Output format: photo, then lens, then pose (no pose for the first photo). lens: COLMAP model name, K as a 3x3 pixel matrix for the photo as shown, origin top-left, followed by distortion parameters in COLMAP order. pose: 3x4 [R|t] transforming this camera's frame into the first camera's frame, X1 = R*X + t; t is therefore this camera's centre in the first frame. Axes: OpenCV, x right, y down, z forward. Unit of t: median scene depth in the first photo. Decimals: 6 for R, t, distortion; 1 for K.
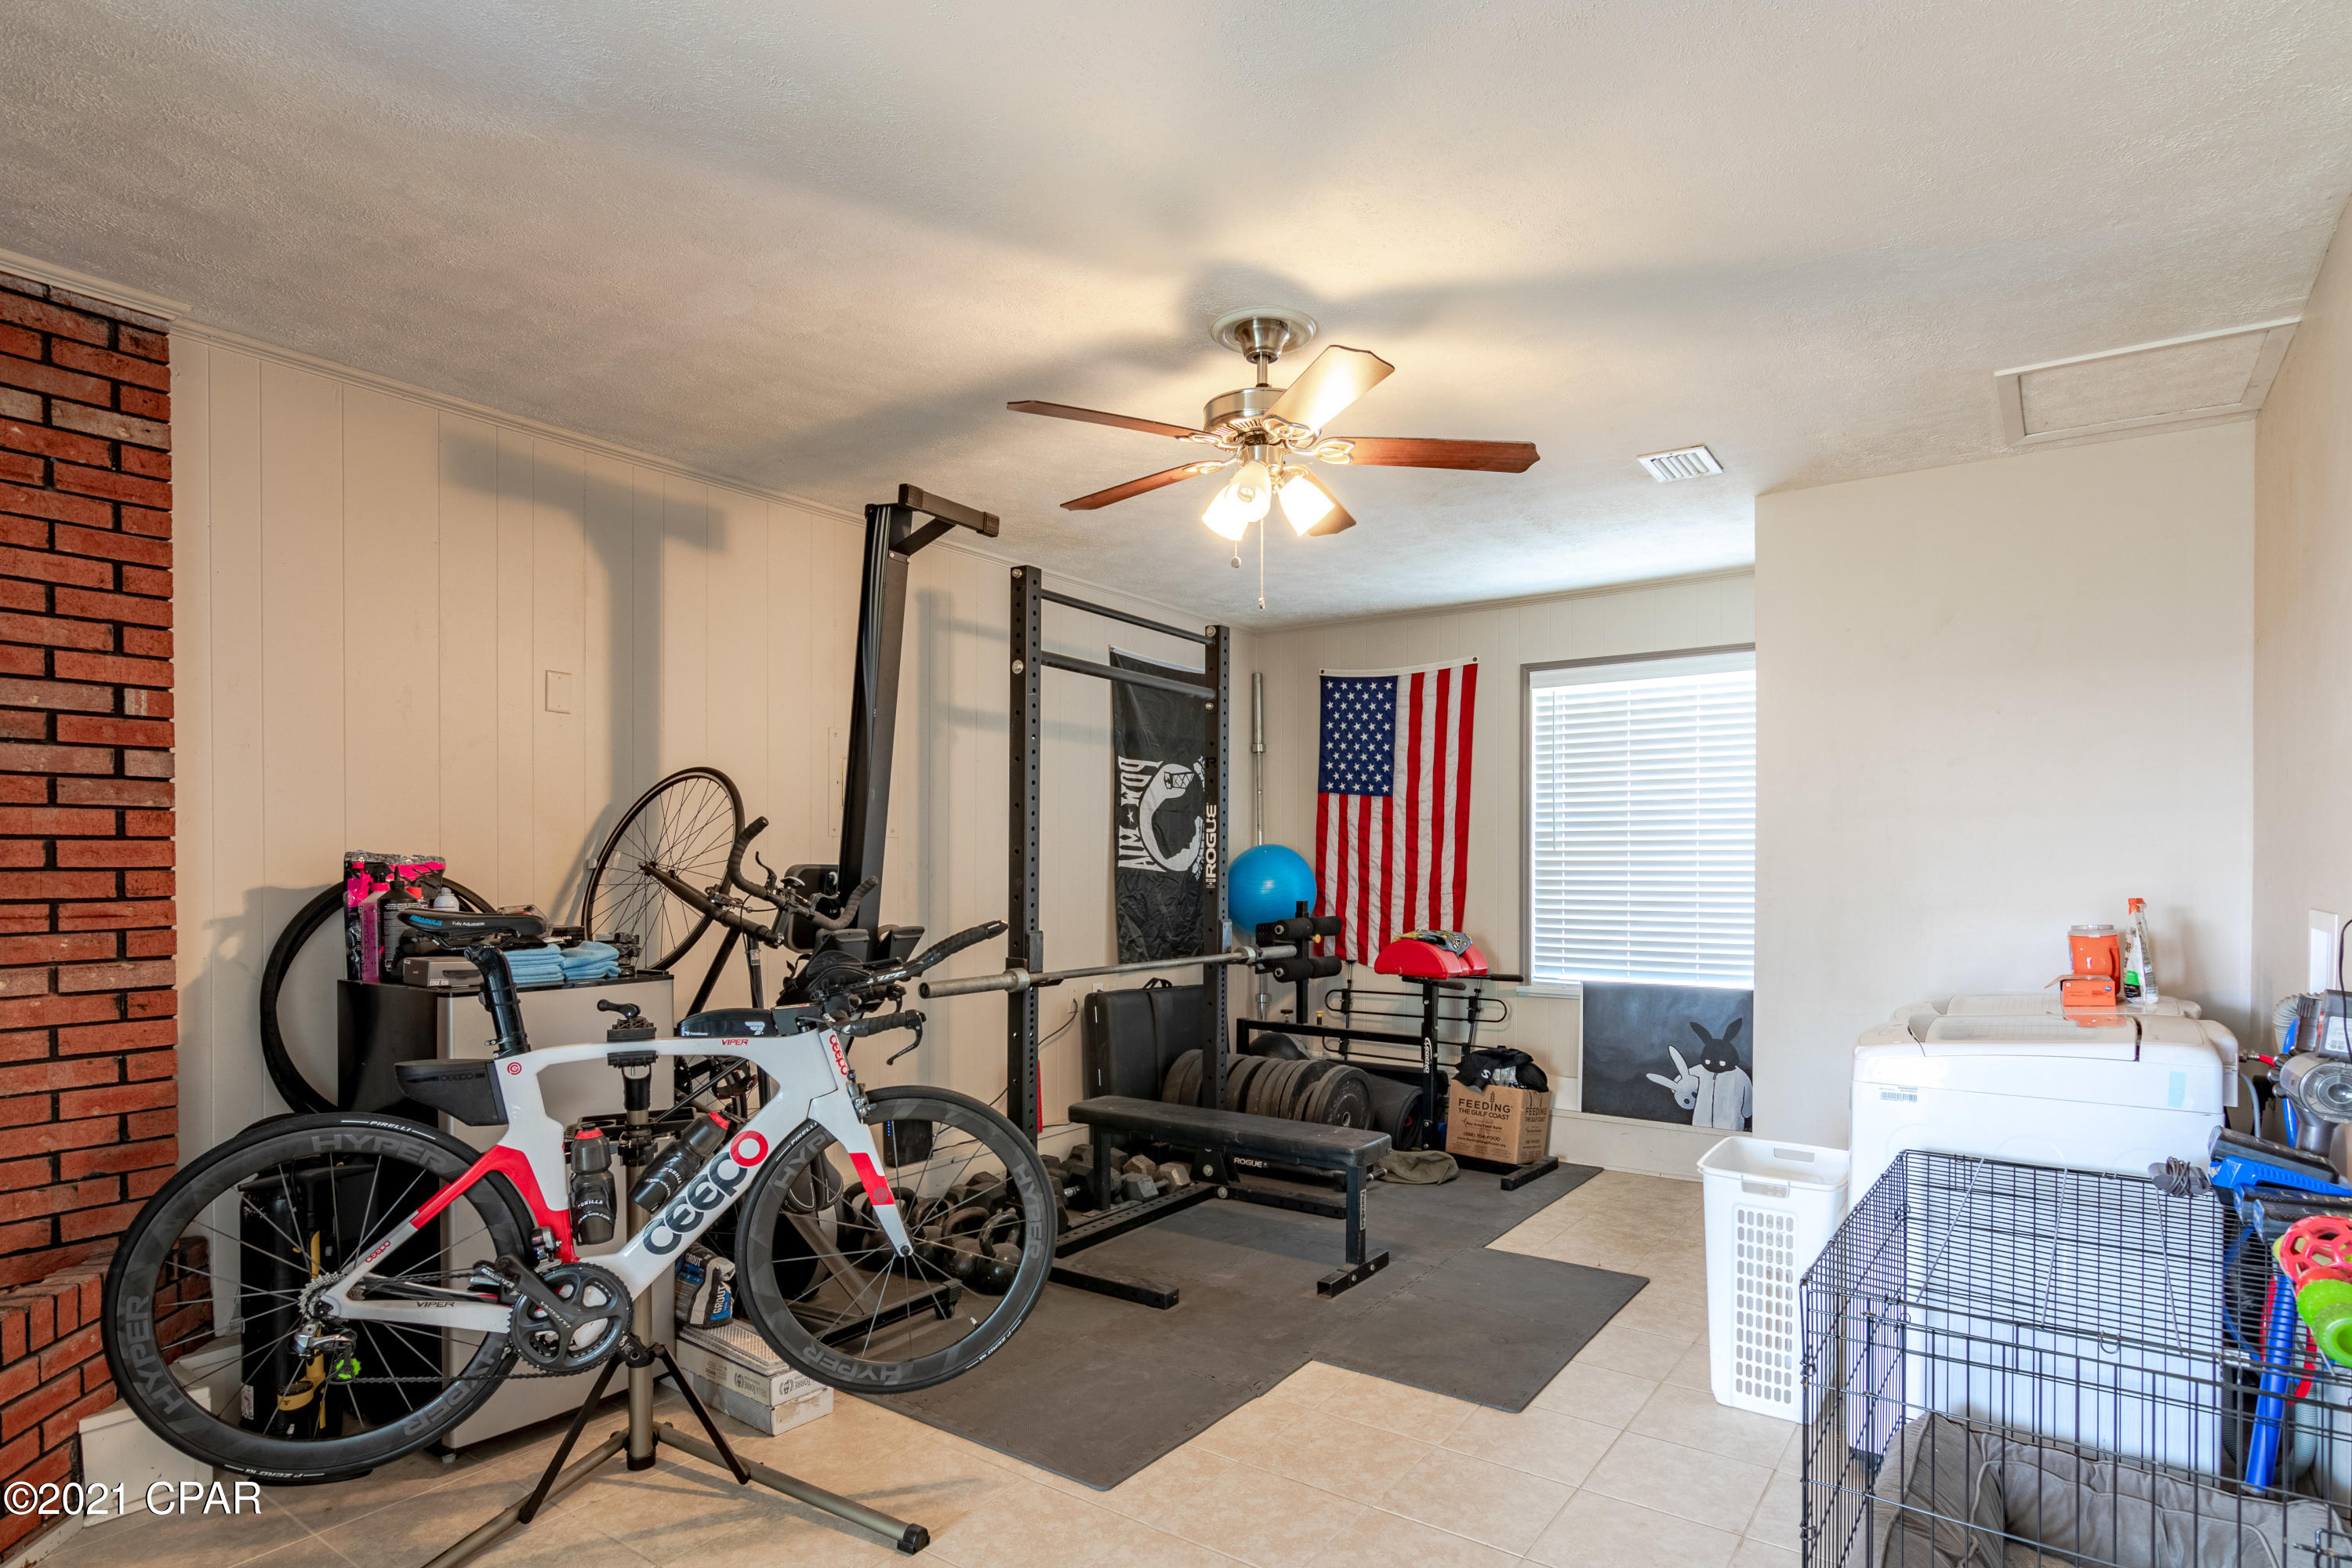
lens RADIAL K [[1227.5, 0, 1181.0], [0, 1227.5, 886.3], [0, 0, 1]] dist [0.000072, 0.000067]
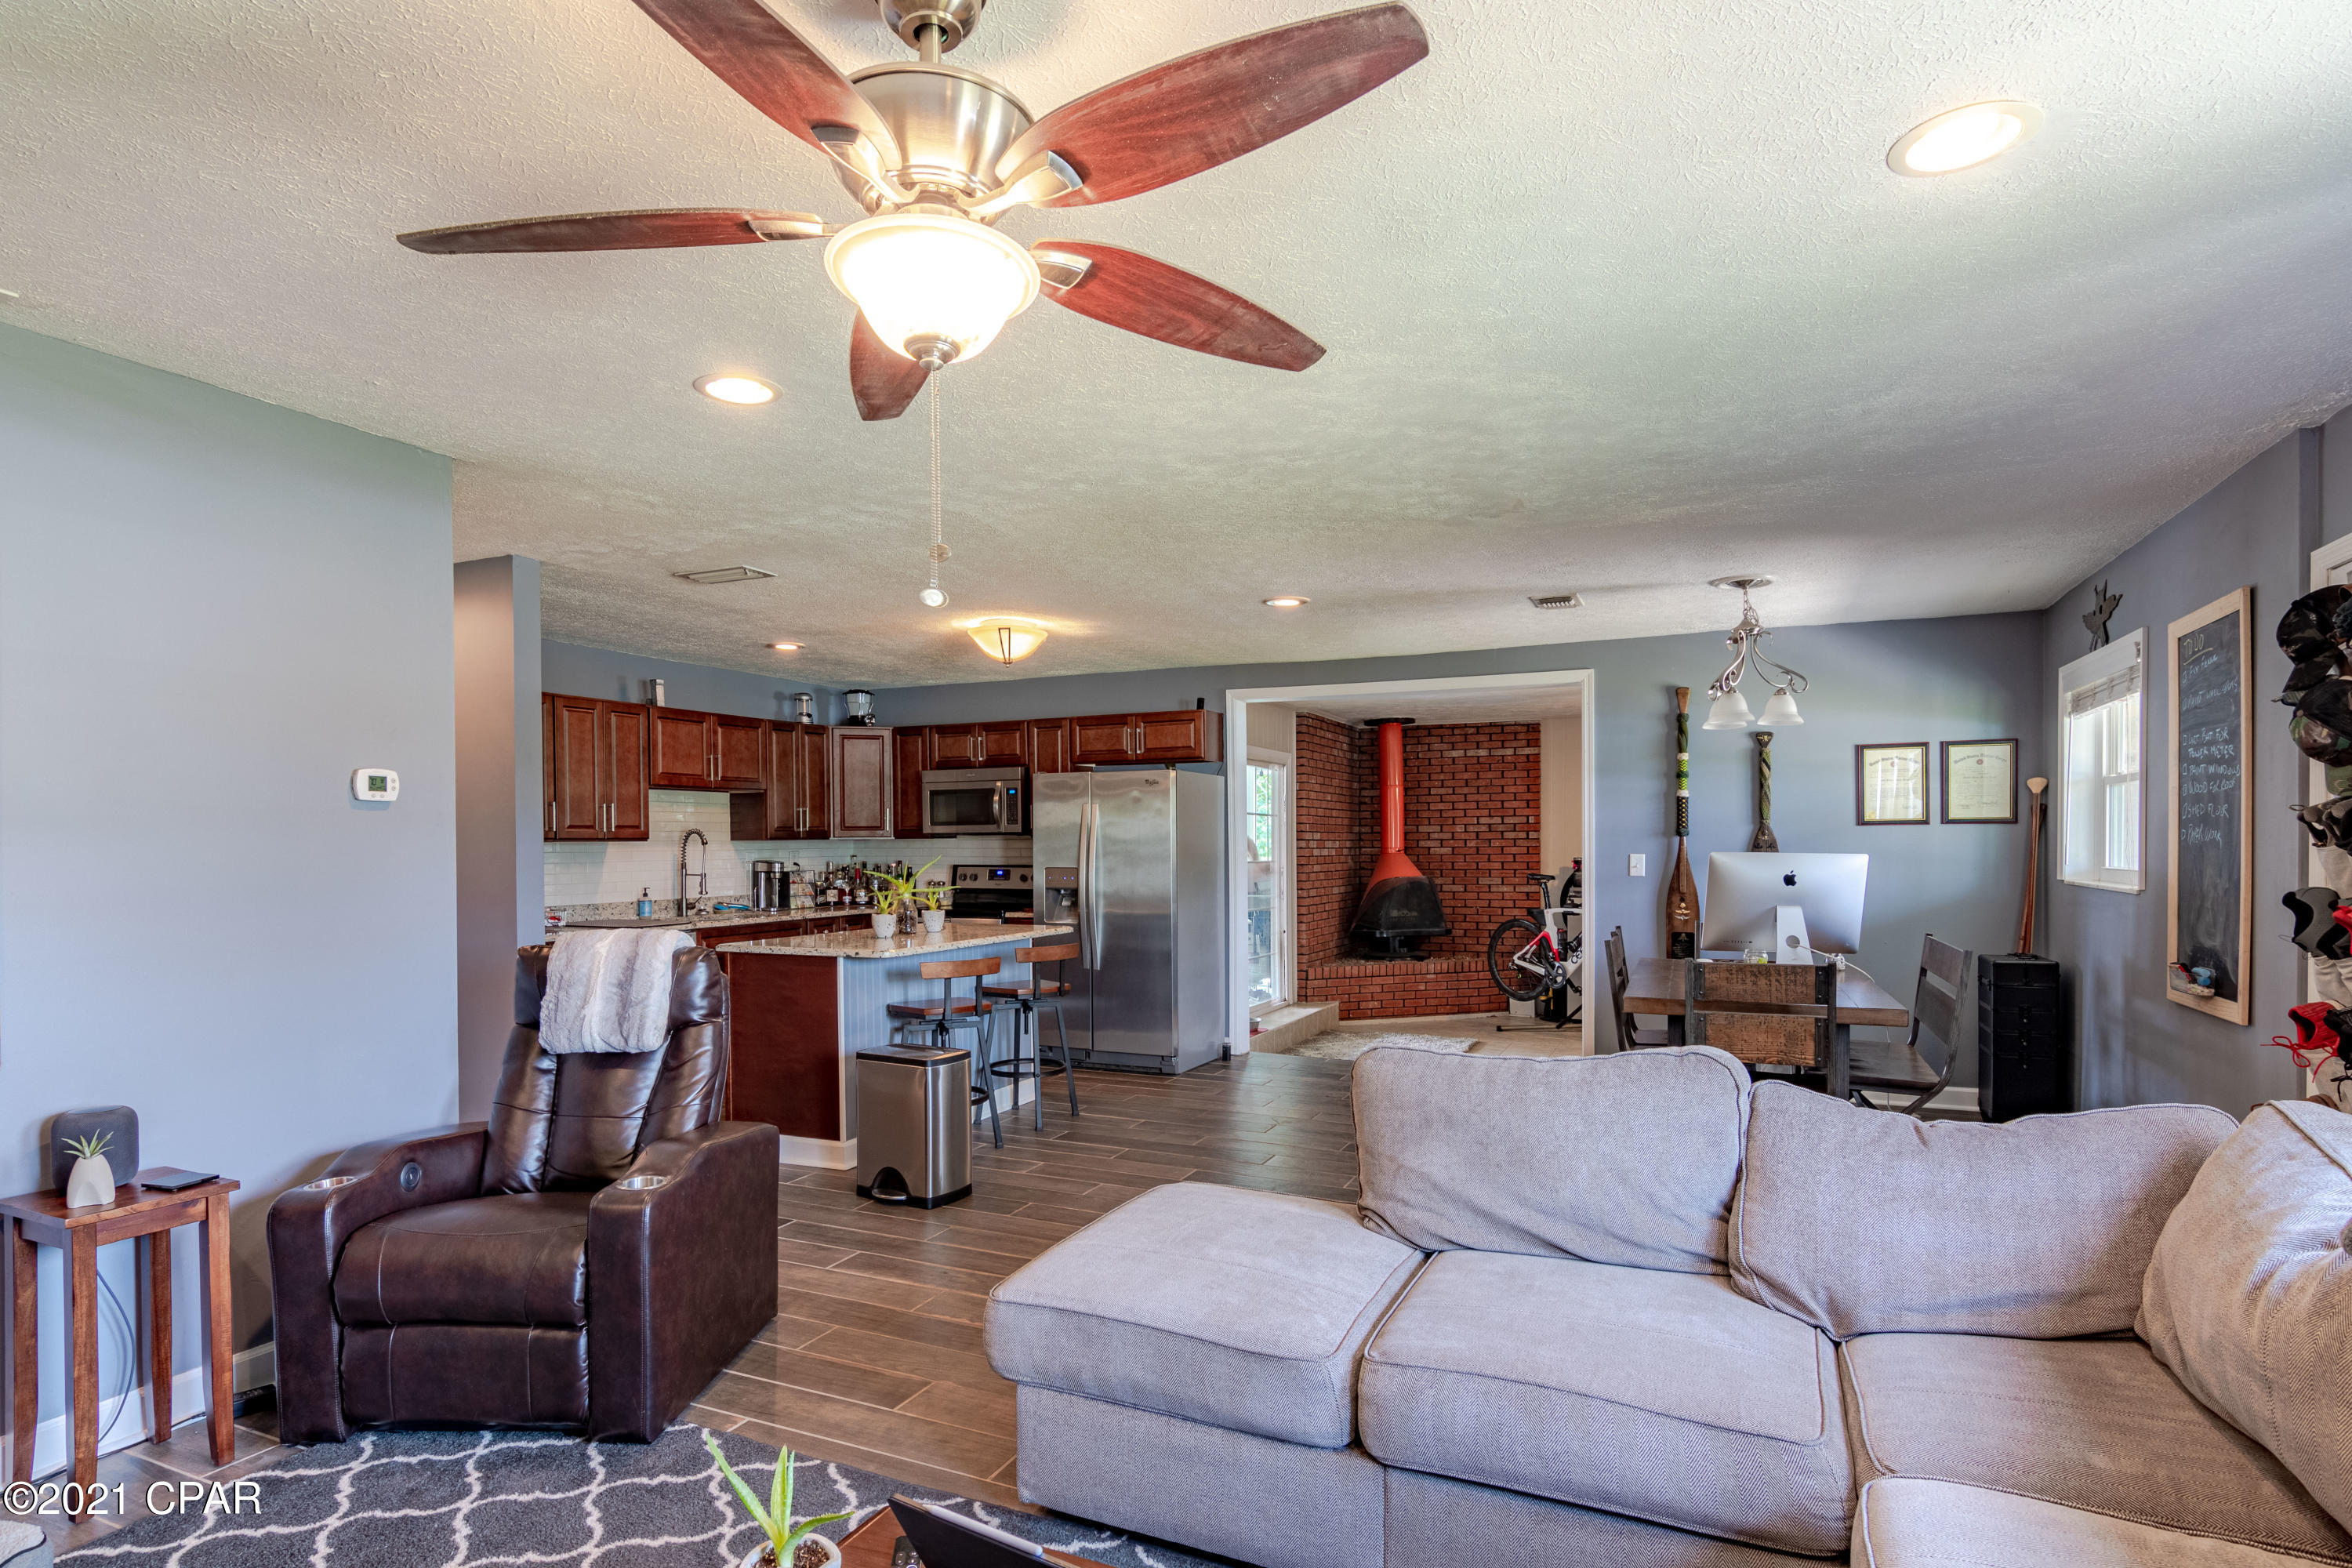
lens RADIAL K [[1219.7, 0, 1168.6], [0, 1219.7, 847.7], [0, 0, 1]] dist [-0.000926, -0.000054]
pose [[0.189279, 0.007606, -0.981894, 2.638020], [-0.012437, 0.999908, 0.005348, -0.063449], [0.981845, 0.011199, 0.189356, -0.840809]]
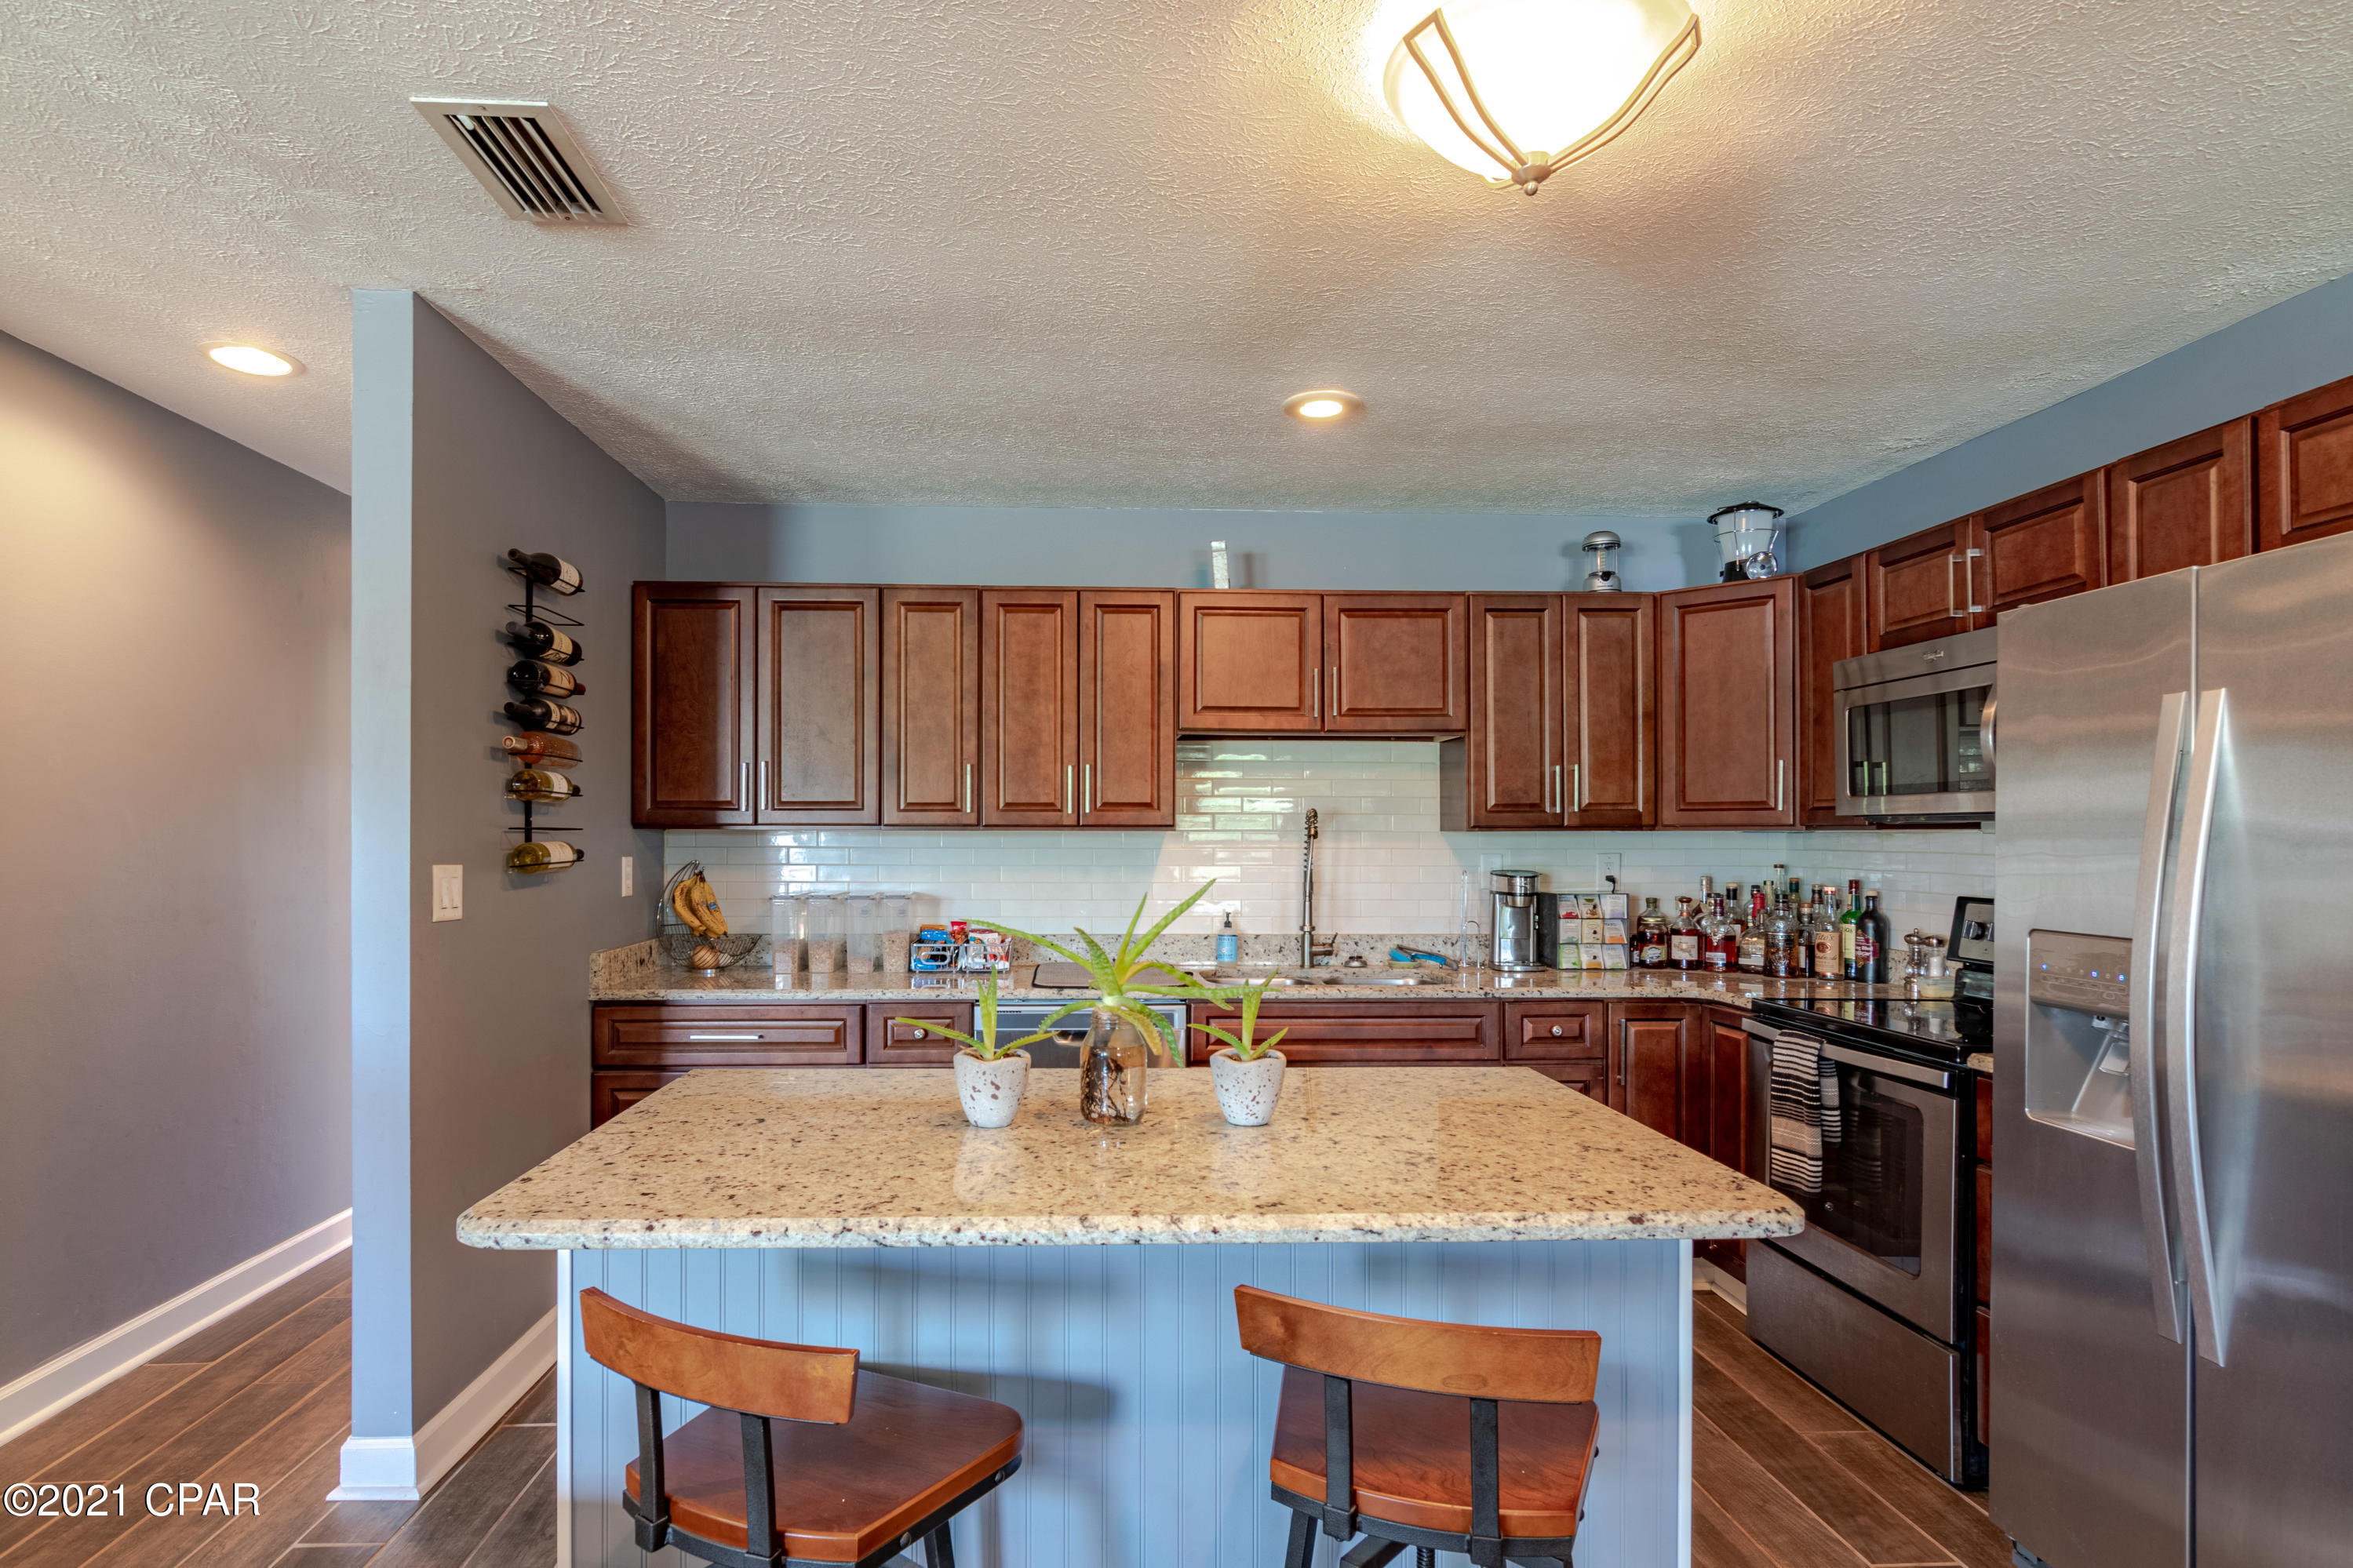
lens RADIAL K [[1228.5, 0, 1118.5], [0, 1228.5, 834.4], [0, 0, 1]] dist [-0.005476, -0.000703]
pose [[-0.784922, -0.001058, -0.619594, 1.037796], [-0.012792, 0.999813, 0.014498, -0.065462], [0.619463, 0.019305, -0.784788, -0.386302]]
